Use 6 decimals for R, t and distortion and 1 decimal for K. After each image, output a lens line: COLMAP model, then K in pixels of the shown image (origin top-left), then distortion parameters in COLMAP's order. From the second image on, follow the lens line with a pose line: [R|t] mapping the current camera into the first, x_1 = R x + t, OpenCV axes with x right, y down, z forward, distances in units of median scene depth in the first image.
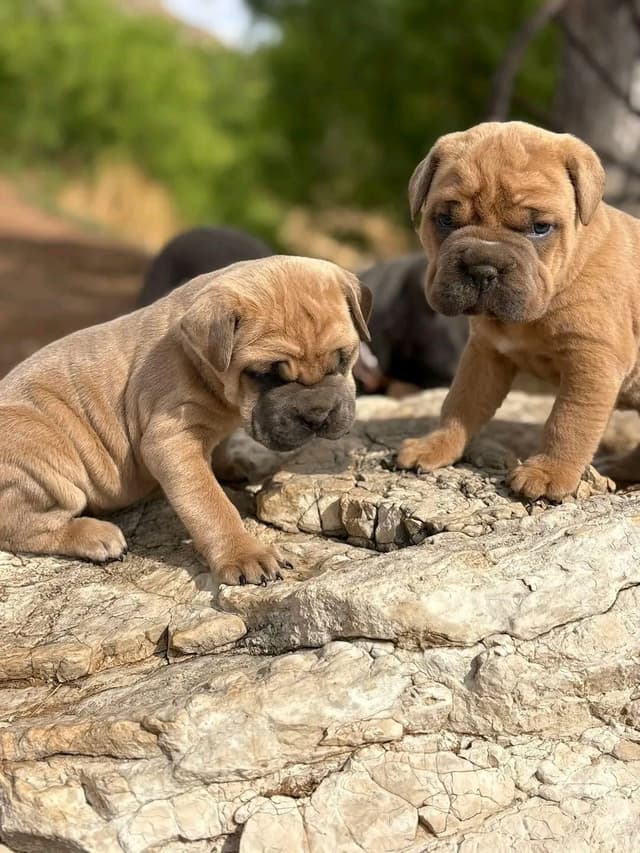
lens RADIAL K [[1068.2, 0, 320.0], [0, 1068.2, 426.5], [0, 0, 1]] dist [0.148016, -0.677923]
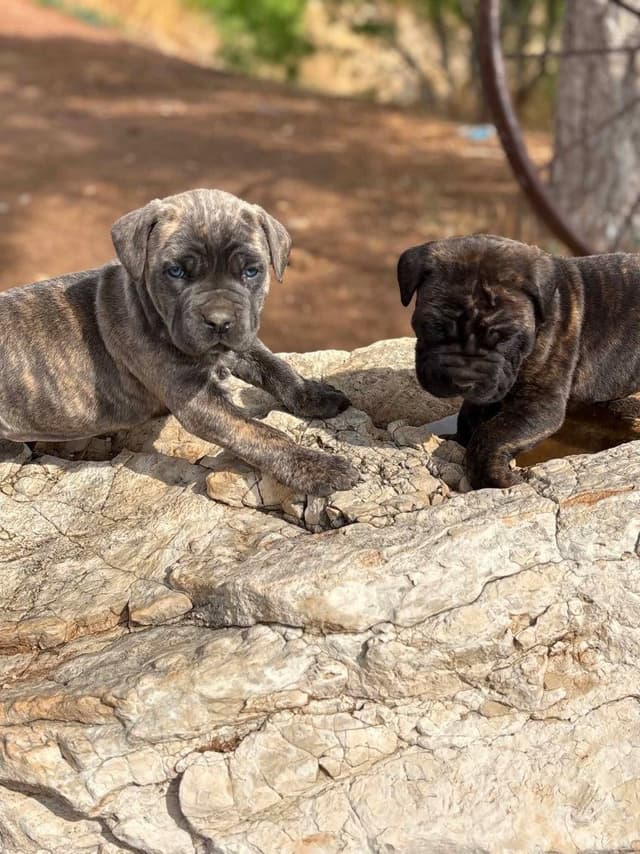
lens RADIAL K [[1154.2, 0, 332.9], [0, 1154.2, 424.9], [0, 0, 1]] dist [0.186760, -0.922578]
pose [[0.999588, -0.013685, -0.025239, 0.143484], [0.018044, 0.983225, 0.181500, -0.280293], [0.022332, -0.181880, 0.983067, -0.288089]]
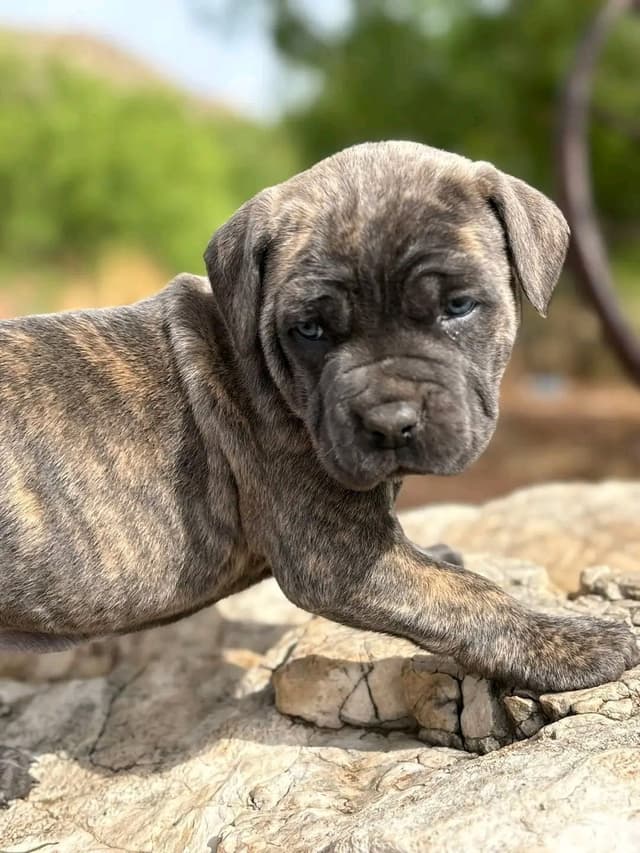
lens RADIAL K [[1279.8, 0, 305.0], [0, 1279.8, 410.9], [0, 0, 1]] dist [0.182042, -0.821437]
pose [[0.993448, -0.097231, -0.060067, 0.029516], [0.090204, 0.989794, -0.110319, -0.007810], [0.070181, 0.104178, 0.992079, 0.268176]]
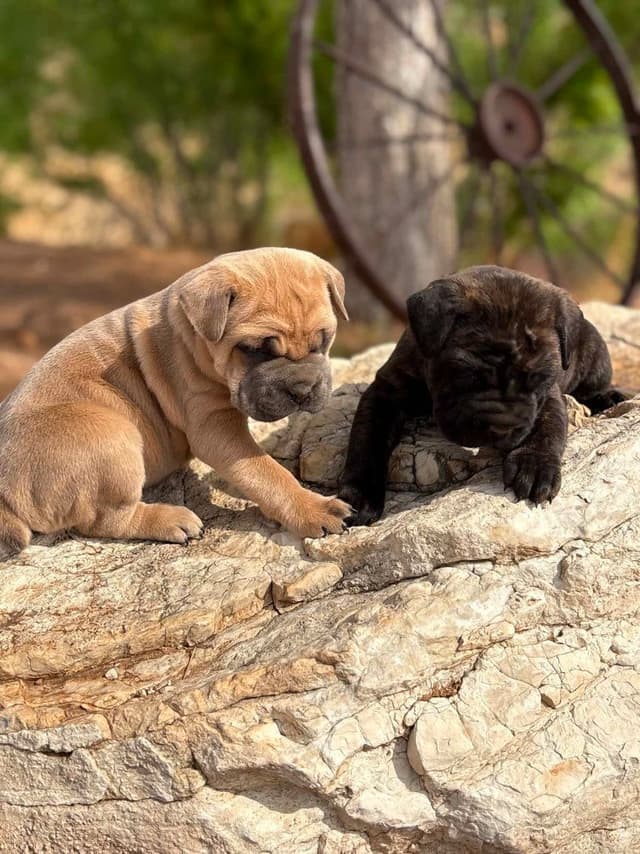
lens RADIAL K [[1154.2, 0, 332.9], [0, 1154.2, 424.9], [0, 0, 1]] dist [0.186760, -0.922578]
pose [[0.960013, -0.123511, 0.251238, -0.415854], [0.112883, 0.992010, 0.056341, -0.044114], [-0.256190, -0.025728, 0.966284, -0.211129]]
